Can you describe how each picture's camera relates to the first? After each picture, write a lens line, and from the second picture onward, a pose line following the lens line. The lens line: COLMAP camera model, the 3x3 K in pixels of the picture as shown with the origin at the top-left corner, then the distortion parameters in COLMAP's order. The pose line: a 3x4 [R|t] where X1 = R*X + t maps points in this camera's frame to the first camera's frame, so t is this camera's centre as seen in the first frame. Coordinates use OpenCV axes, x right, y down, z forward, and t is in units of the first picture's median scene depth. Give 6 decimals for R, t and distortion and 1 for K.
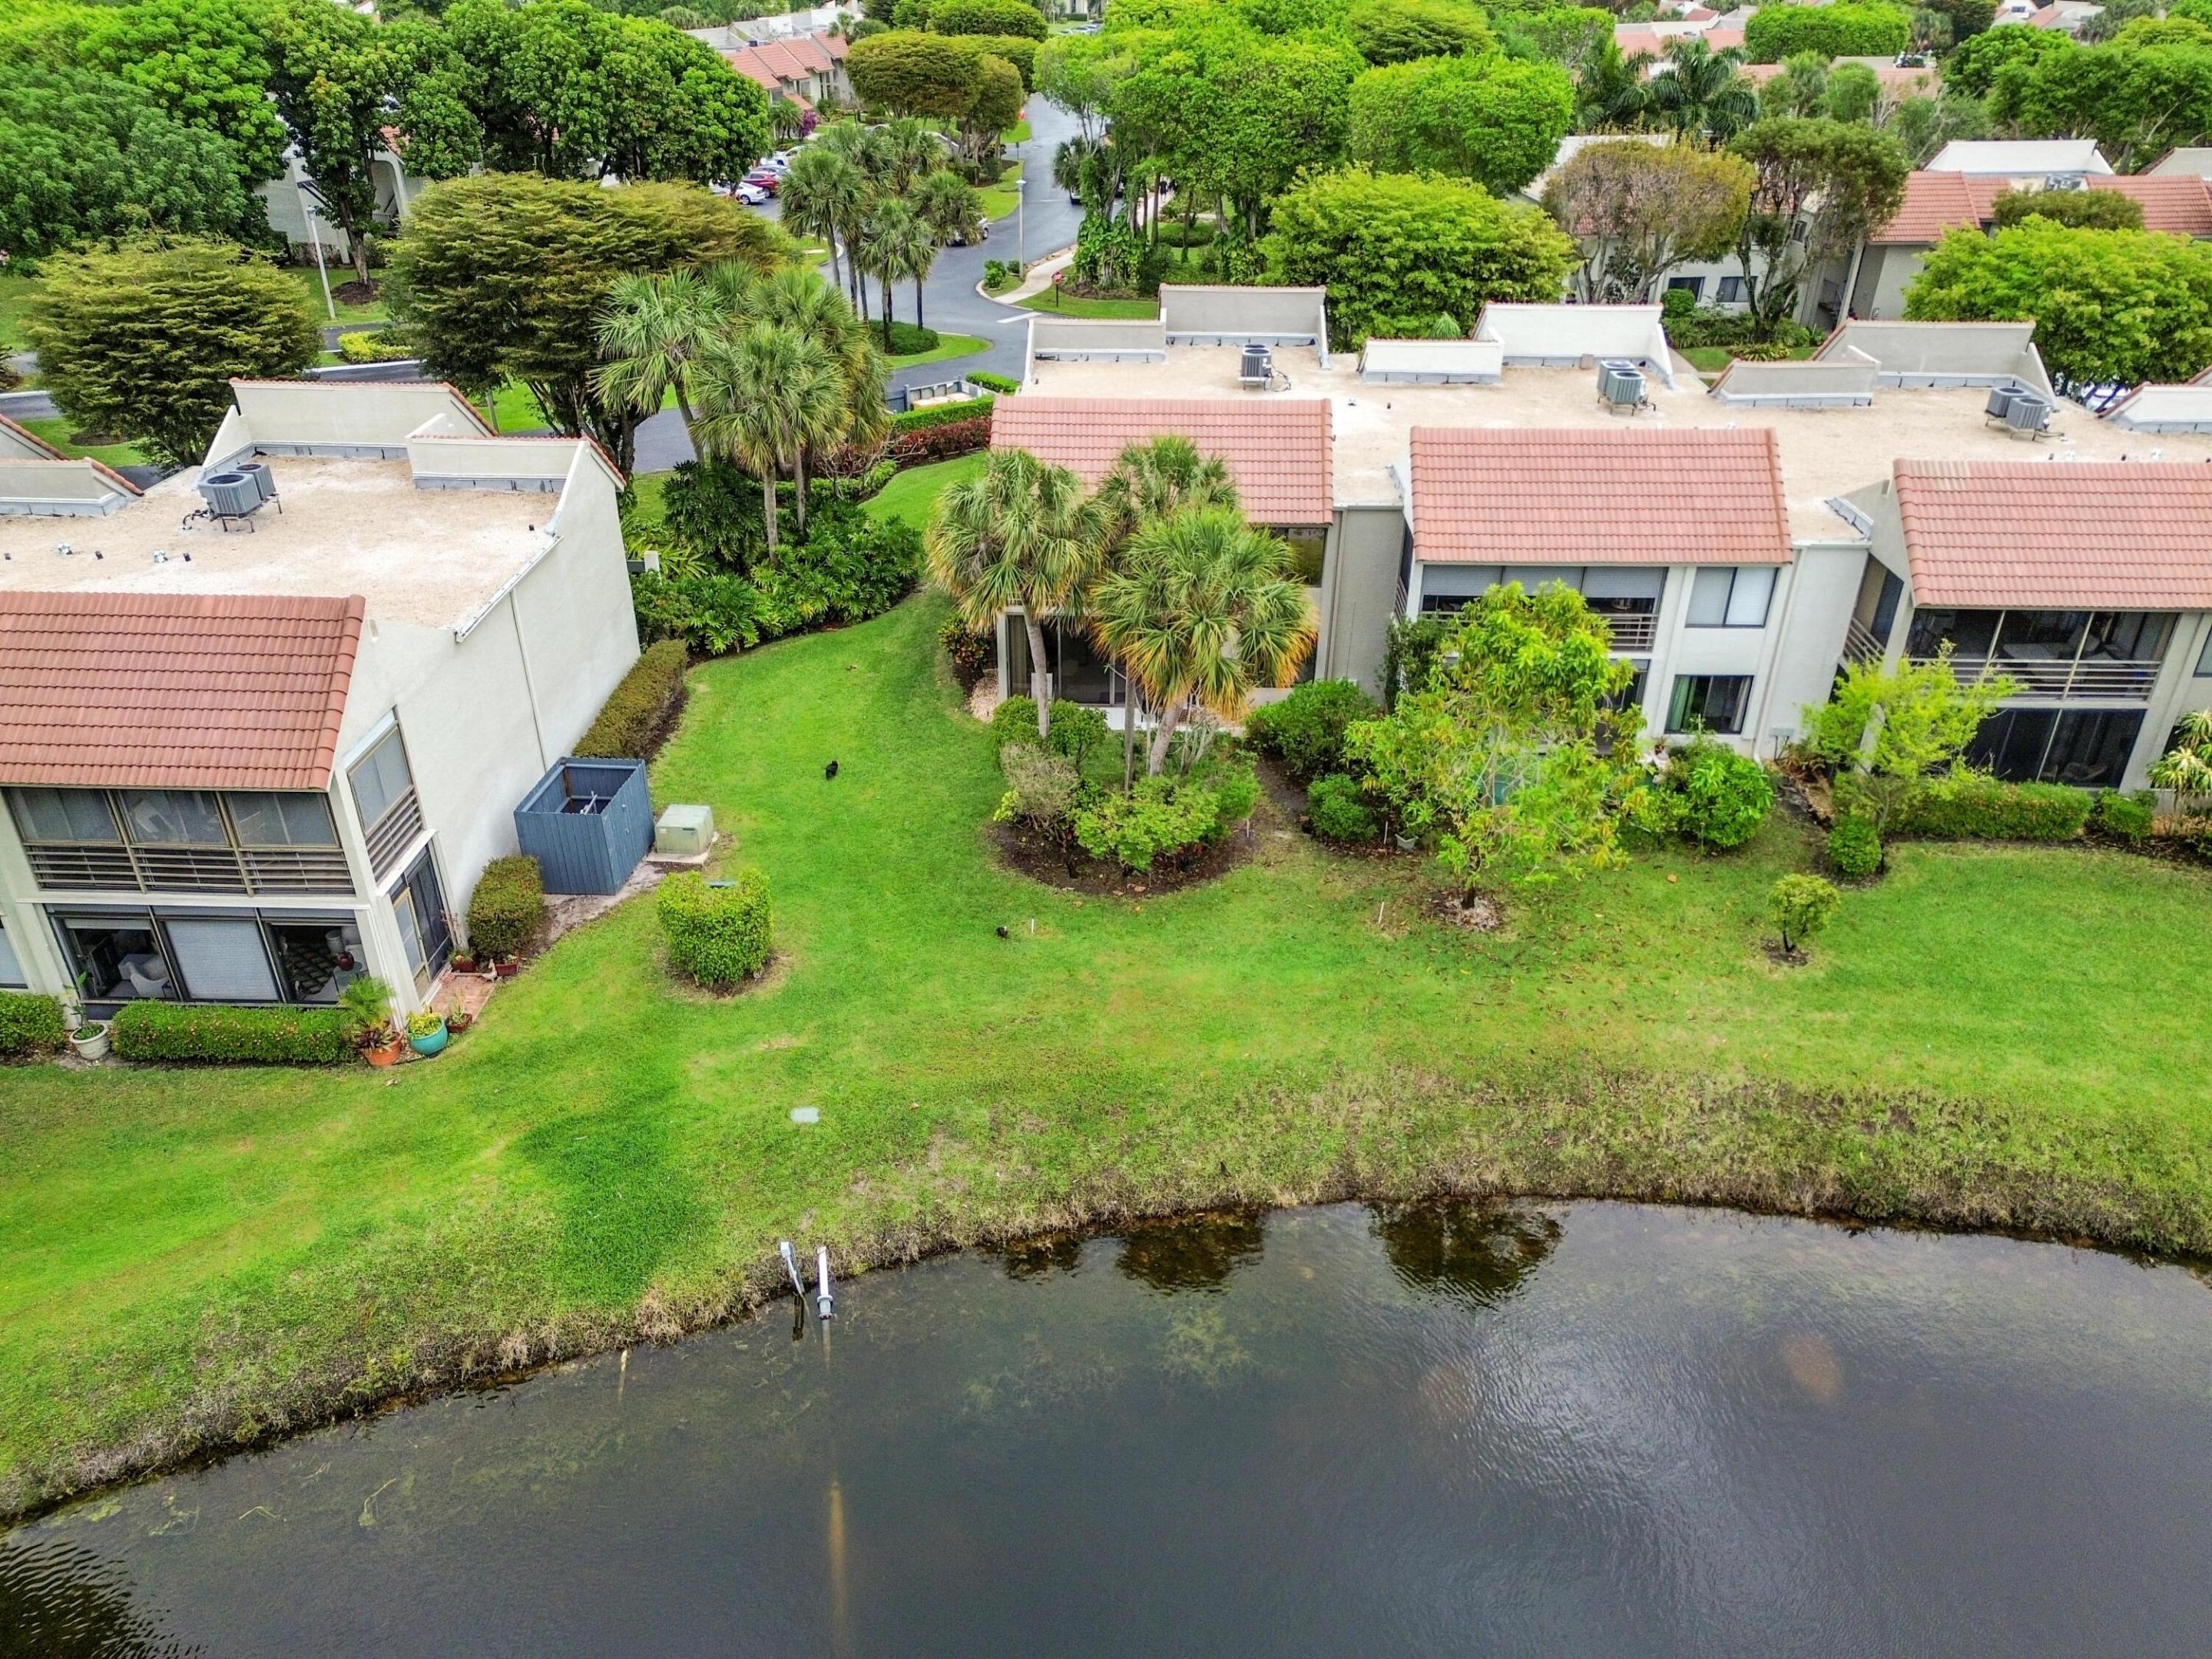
lens RADIAL K [[1538.4, 0, 1106.0], [0, 1538.4, 829.5], [0, 0, 1]] dist [0.057420, -0.041459]
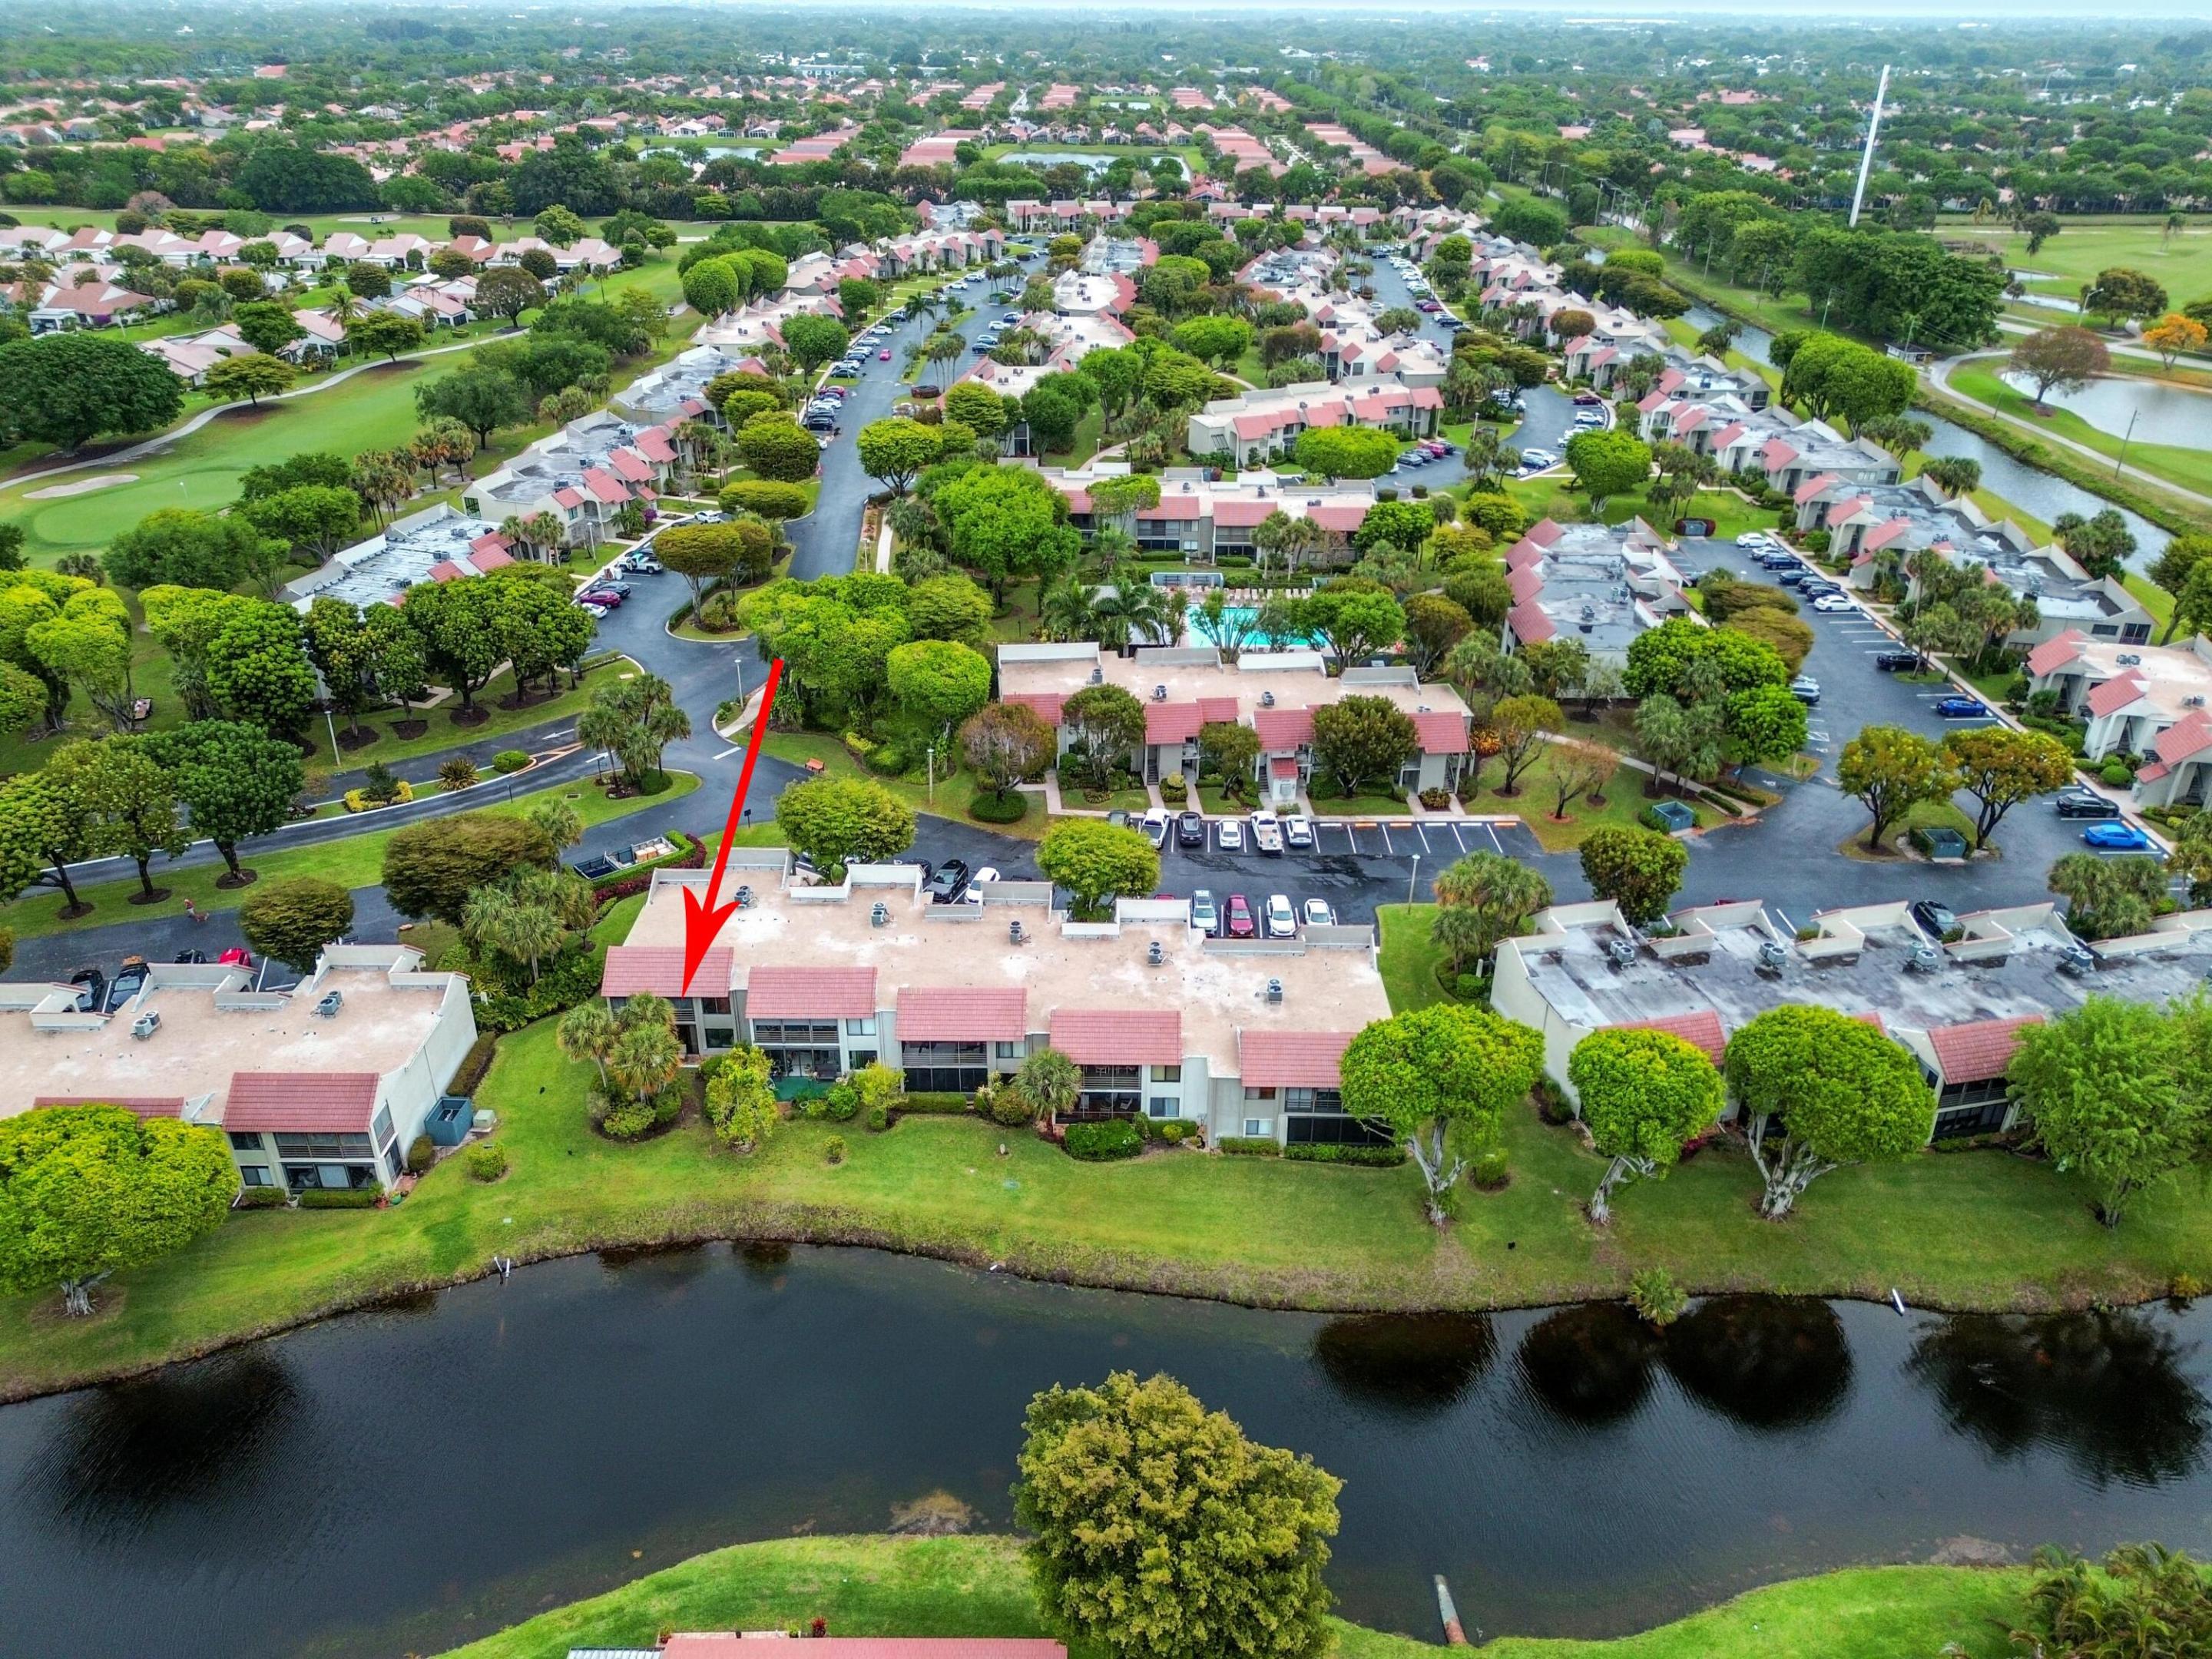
lens RADIAL K [[1544.8, 0, 1106.0], [0, 1544.8, 829.5], [0, 0, 1]] dist [0.071903, -0.068894]
pose [[0.999599, -0.008387, 0.027028, 0.678424], [0.009322, 0.999355, -0.034673, -0.355931], [-0.026720, 0.034911, 0.999033, -1.639429]]
